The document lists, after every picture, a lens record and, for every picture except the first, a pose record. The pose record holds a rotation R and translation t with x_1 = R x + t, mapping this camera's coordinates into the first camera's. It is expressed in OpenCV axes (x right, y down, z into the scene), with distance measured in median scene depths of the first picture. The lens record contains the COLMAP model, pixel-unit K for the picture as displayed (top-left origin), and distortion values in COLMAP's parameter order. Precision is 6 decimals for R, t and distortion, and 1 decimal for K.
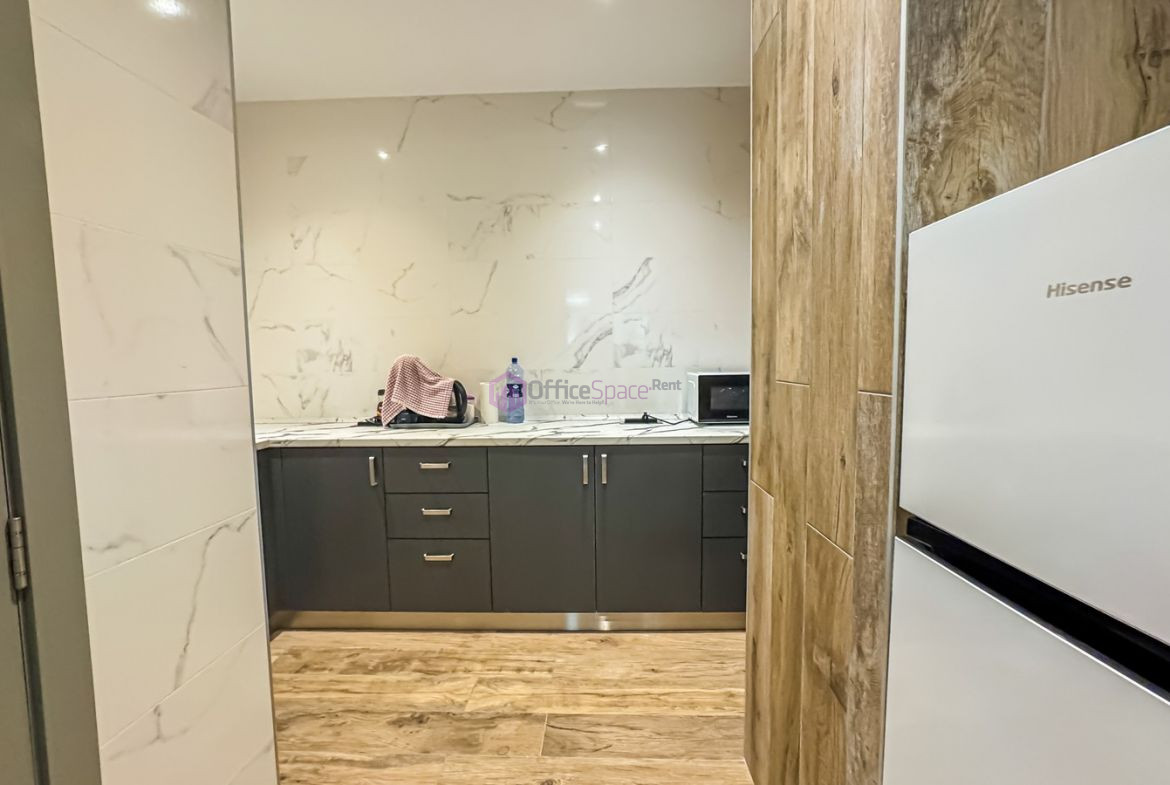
lens RADIAL K [[515.8, 0, 581.3], [0, 515.8, 397.2], [0, 0, 1]] dist [-0.024514, 0.013422]
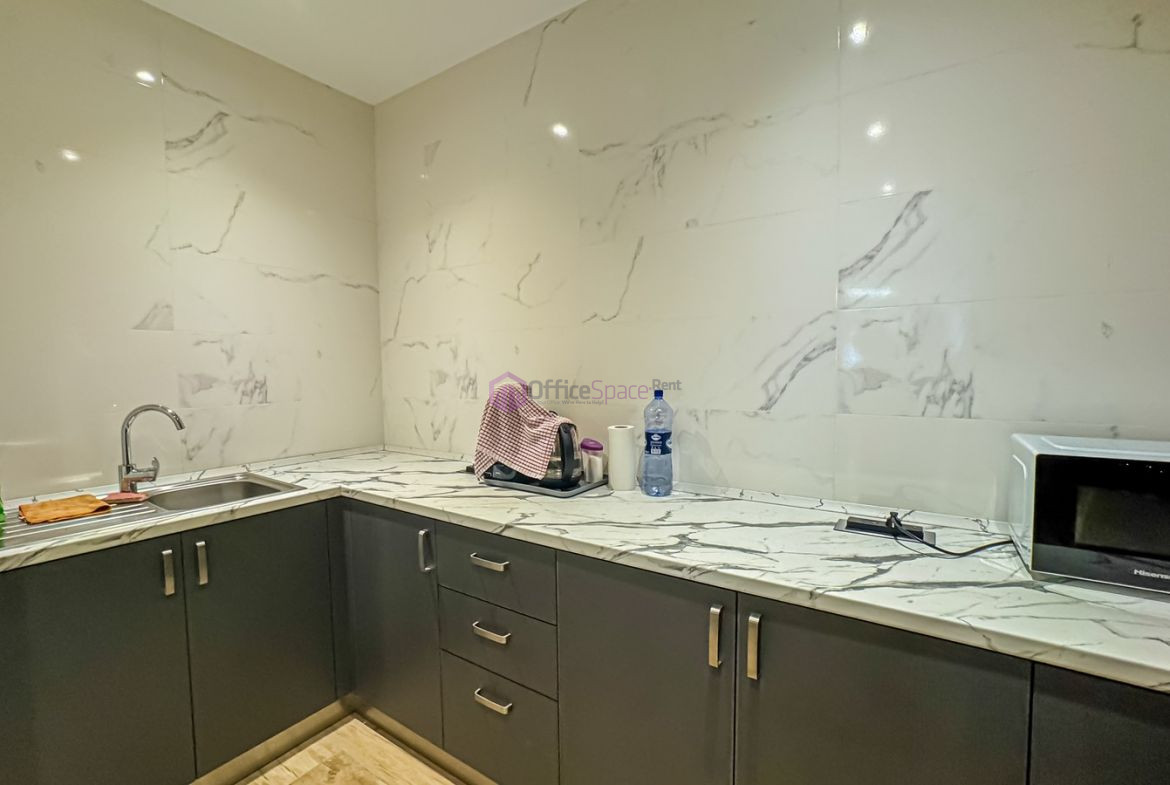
lens RADIAL K [[515.8, 0, 592.1], [0, 515.8, 391.1], [0, 0, 1]] dist [-0.024514, 0.013422]
pose [[0.847828, 0.033536, -0.529210, 0.129377], [-0.039778, 0.999208, -0.000408, -0.070572], [0.528777, 0.021397, 0.848491, 0.429297]]
